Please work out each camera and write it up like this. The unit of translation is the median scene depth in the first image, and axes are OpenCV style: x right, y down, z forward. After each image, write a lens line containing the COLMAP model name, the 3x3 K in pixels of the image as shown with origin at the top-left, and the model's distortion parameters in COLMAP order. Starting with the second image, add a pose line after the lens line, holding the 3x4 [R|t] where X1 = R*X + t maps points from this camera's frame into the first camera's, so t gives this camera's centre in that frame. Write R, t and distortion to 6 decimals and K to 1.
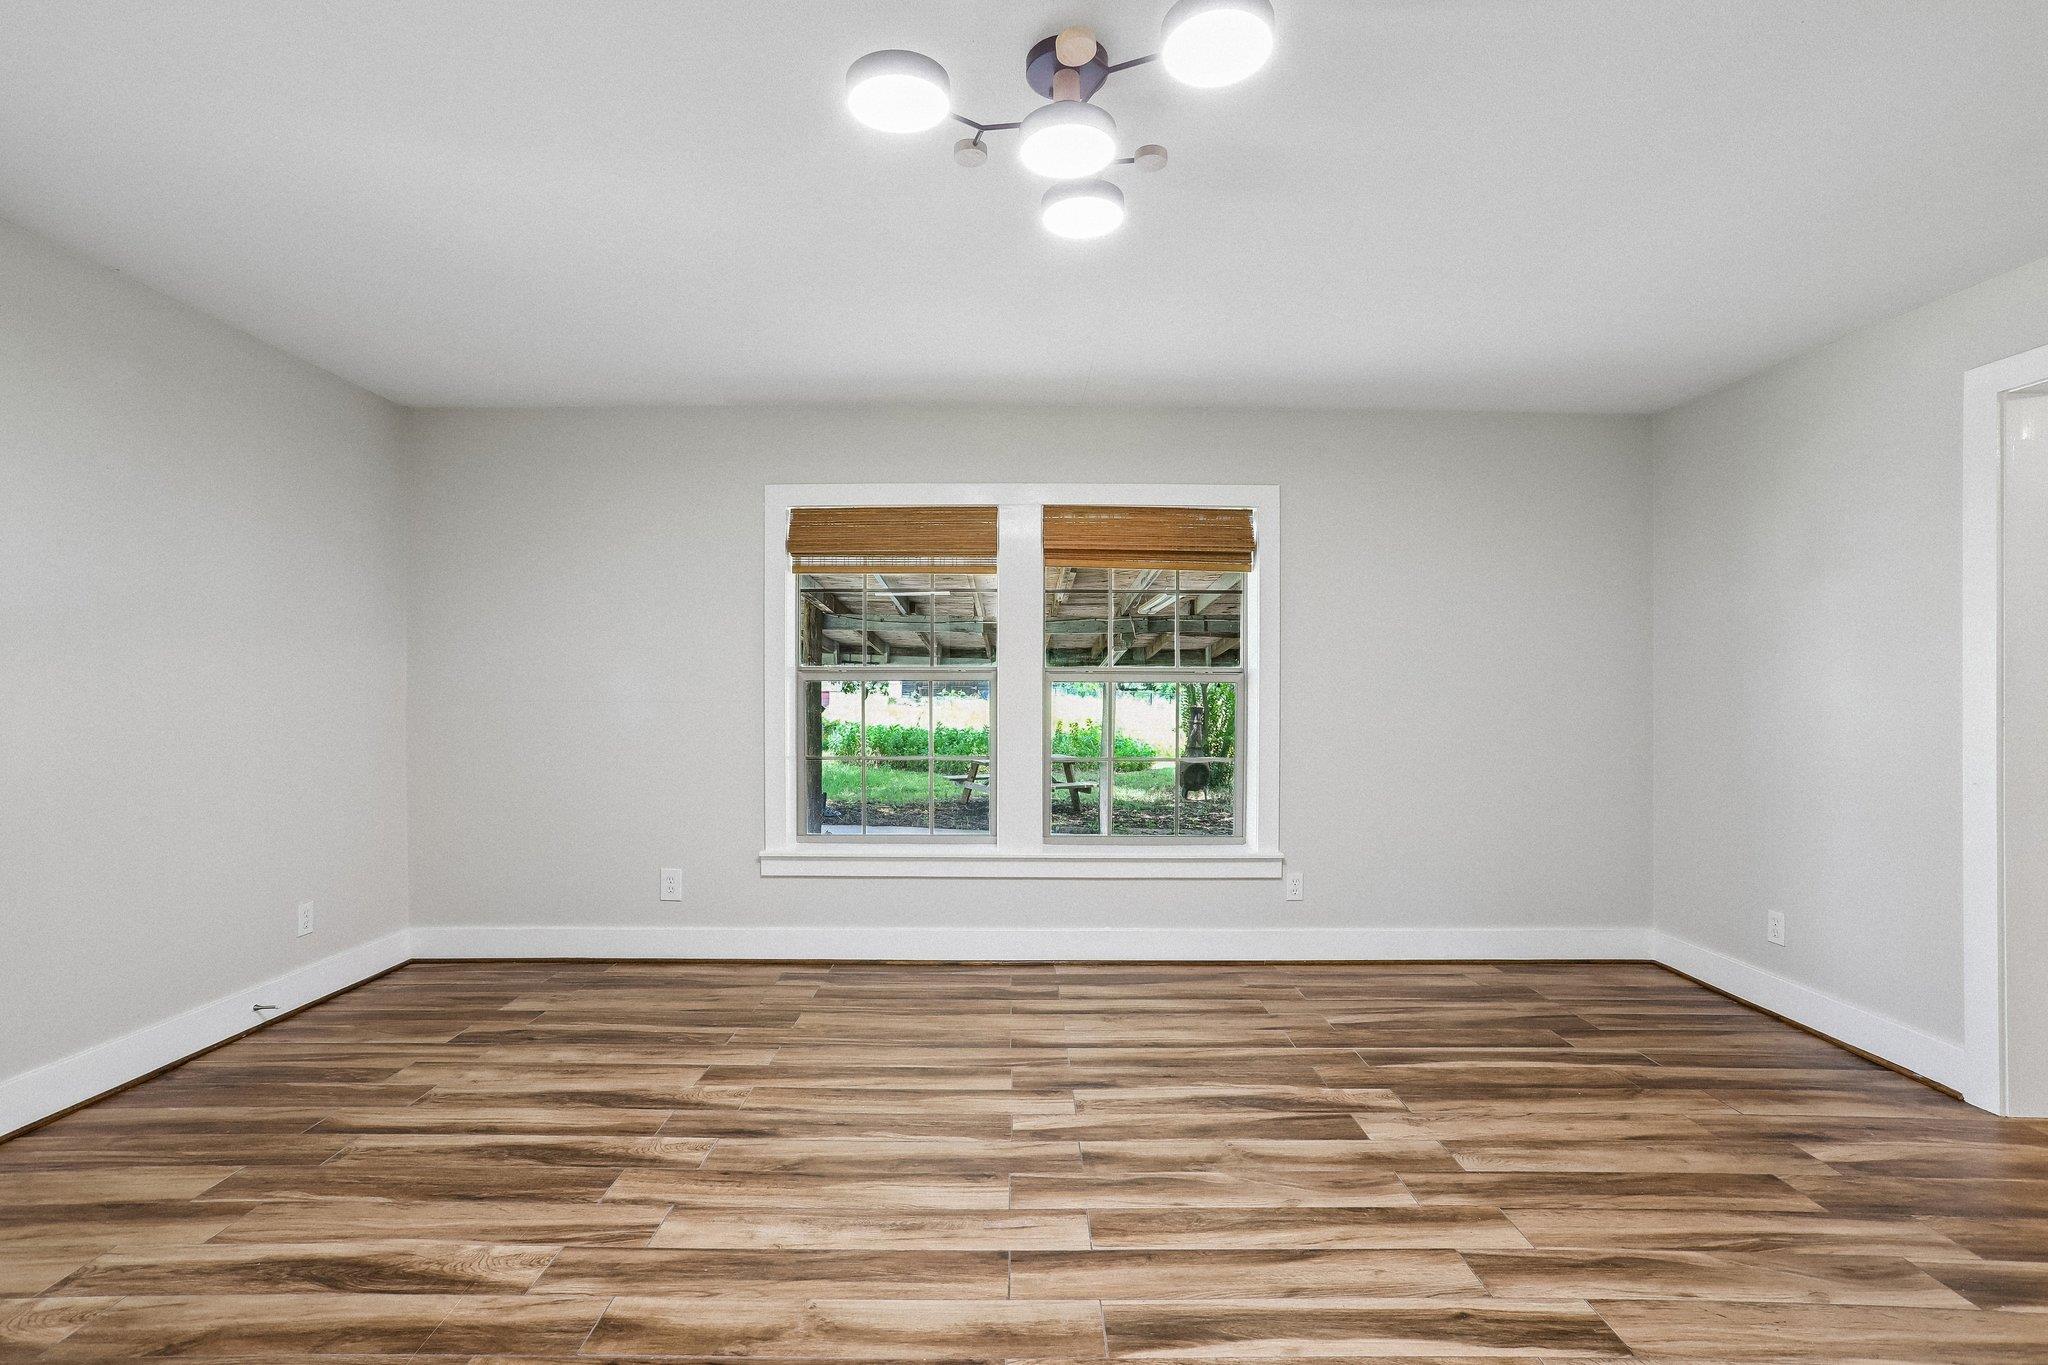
lens RADIAL K [[925.2, 0, 1029.7], [0, 925.2, 696.1], [0, 0, 1]] dist [-0.066744, 0.040061]
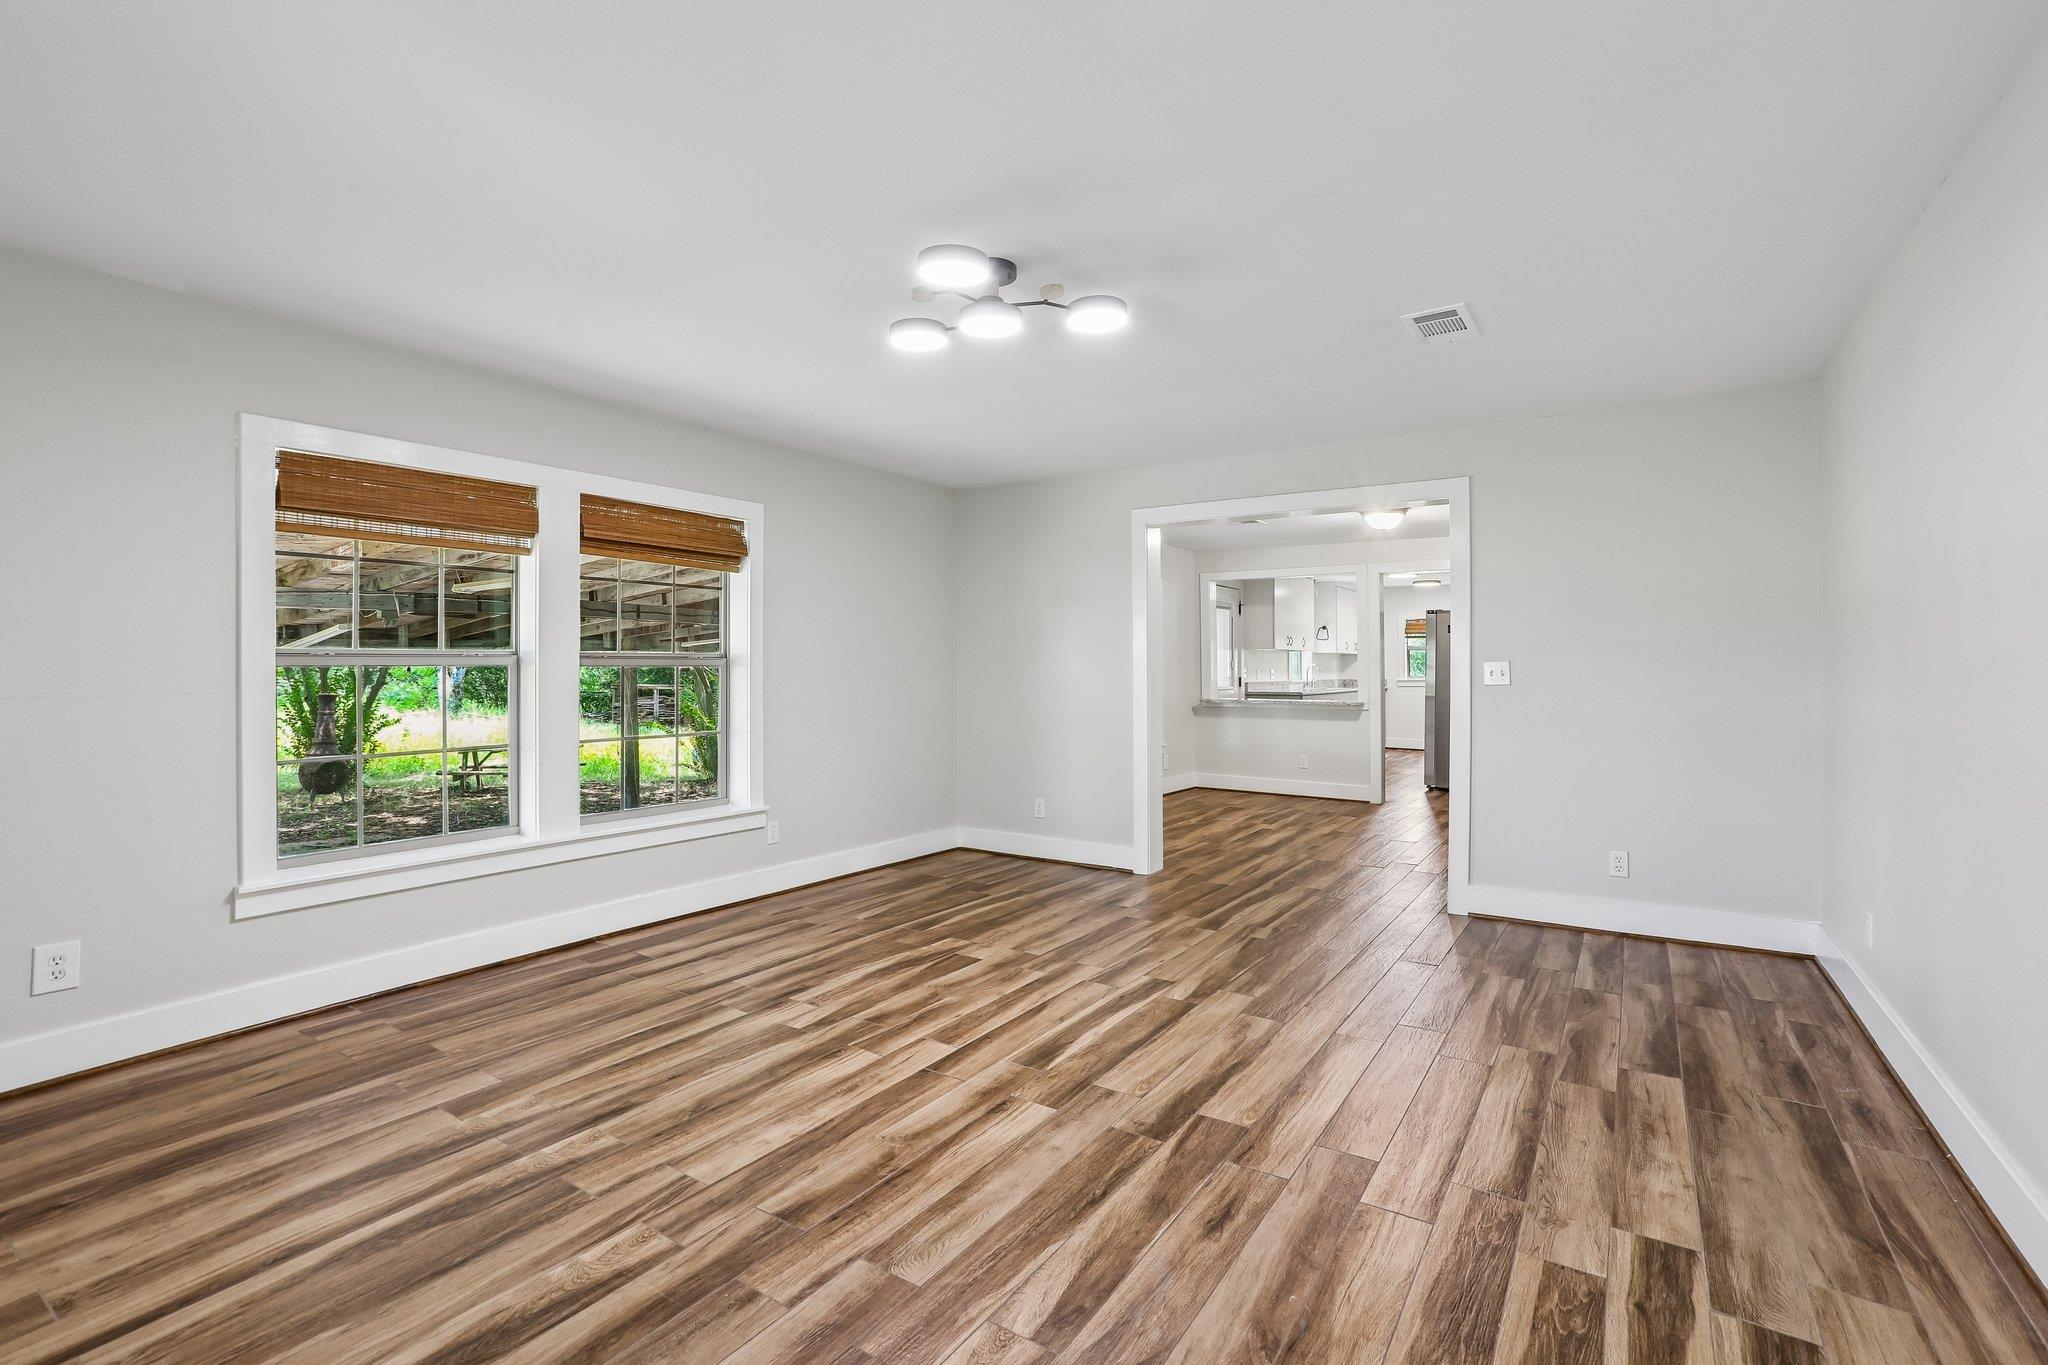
lens RADIAL K [[919.4, 0, 1021.1], [0, 919.4, 682.4], [0, 0, 1]] dist [-0.053722, 0.031108]
pose [[0.567700, -0.018091, 0.823037, -0.777556], [0.014061, 0.999826, 0.012277, -0.004955], [-0.823115, 0.004603, 0.567856, 0.044937]]
